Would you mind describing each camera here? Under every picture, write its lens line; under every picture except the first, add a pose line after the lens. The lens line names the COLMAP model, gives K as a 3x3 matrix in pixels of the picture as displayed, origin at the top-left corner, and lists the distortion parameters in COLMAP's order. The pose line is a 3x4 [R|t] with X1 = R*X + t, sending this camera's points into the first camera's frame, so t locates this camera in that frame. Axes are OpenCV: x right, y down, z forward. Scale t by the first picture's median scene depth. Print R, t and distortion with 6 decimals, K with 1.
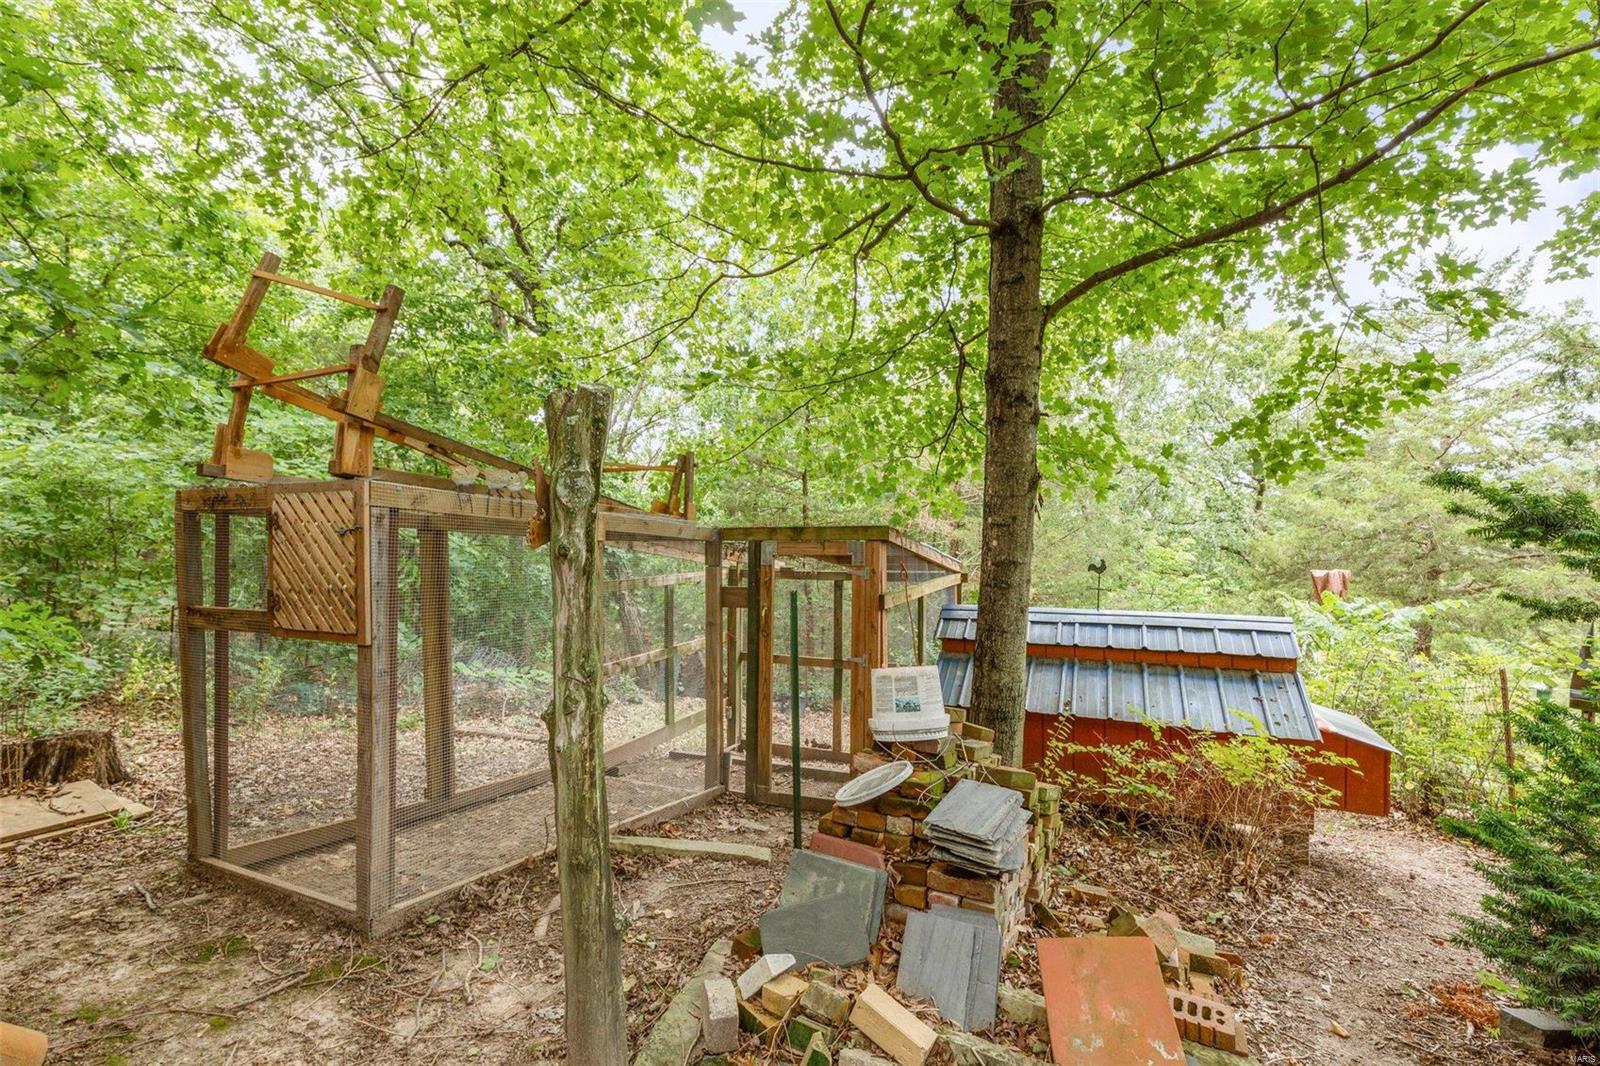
lens RADIAL K [[721.6, 0, 802.6], [0, 721.6, 533.2], [0, 0, 1]] dist [0.000651, -0.000572]
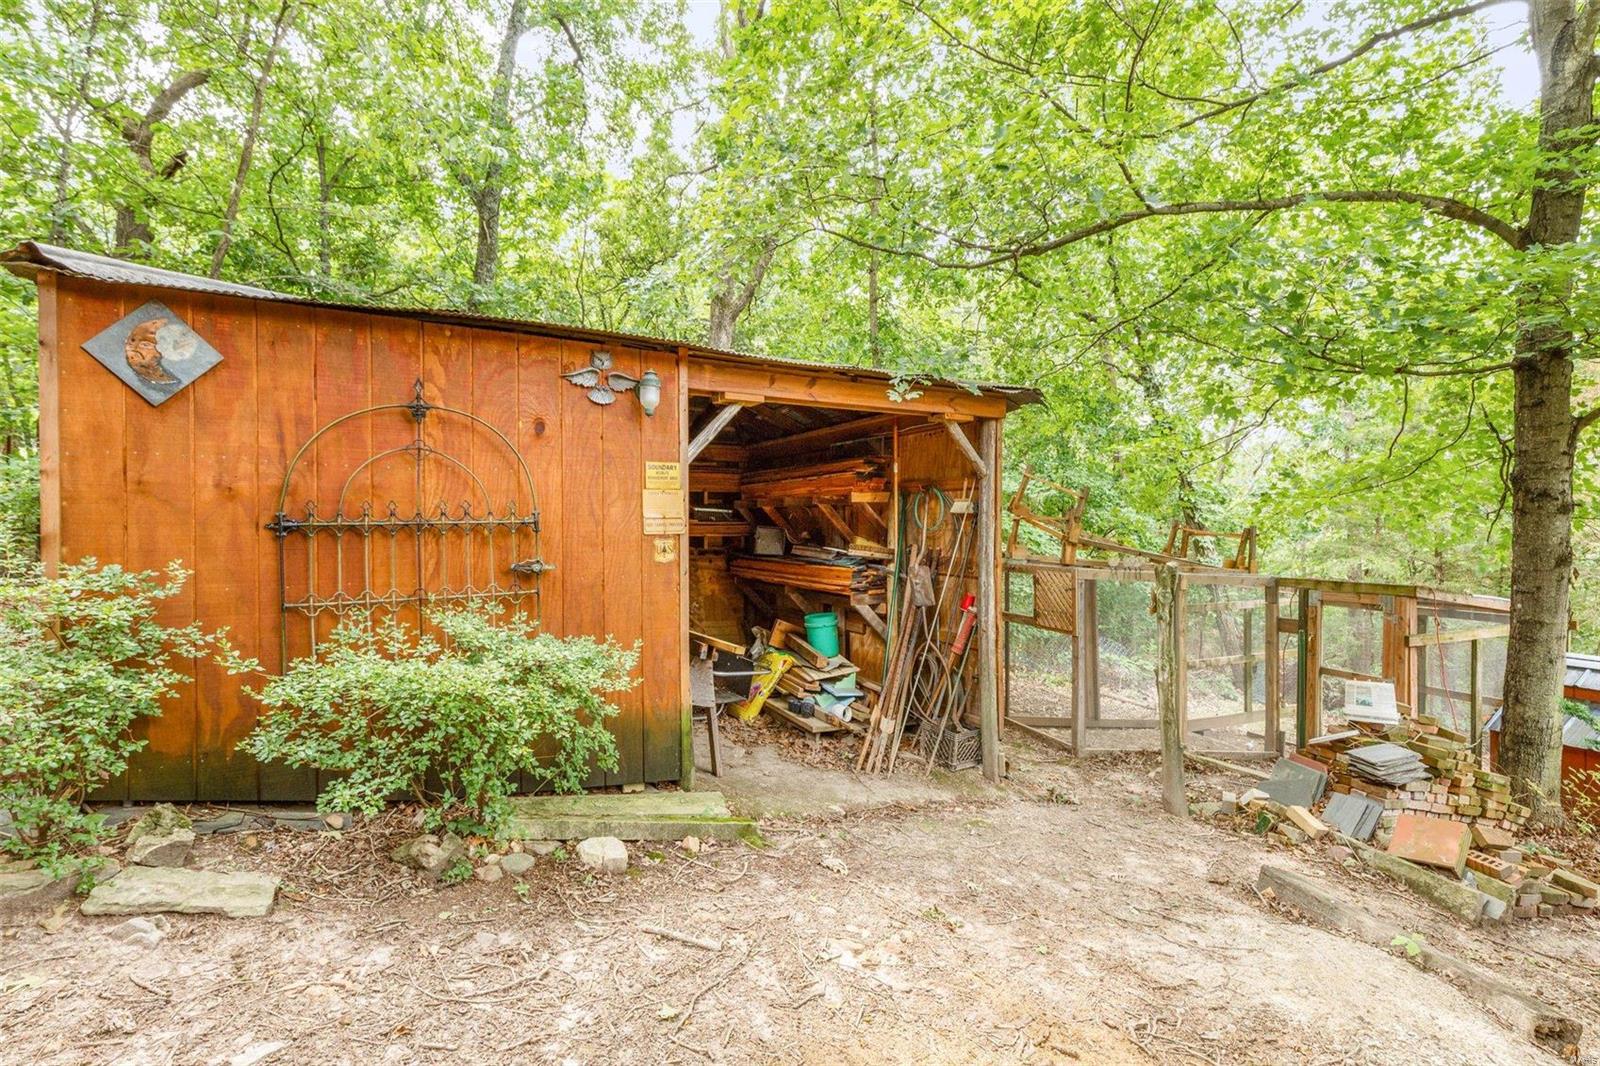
lens RADIAL K [[721.6, 0, 799.7], [0, 721.6, 525.1], [0, 0, 1]] dist [0.000651, -0.000572]
pose [[0.702492, 0.002292, -0.711688, 0.287517], [0.001334, 0.999989, 0.004537, -0.141241], [0.711690, -0.004136, 0.702481, -0.837824]]
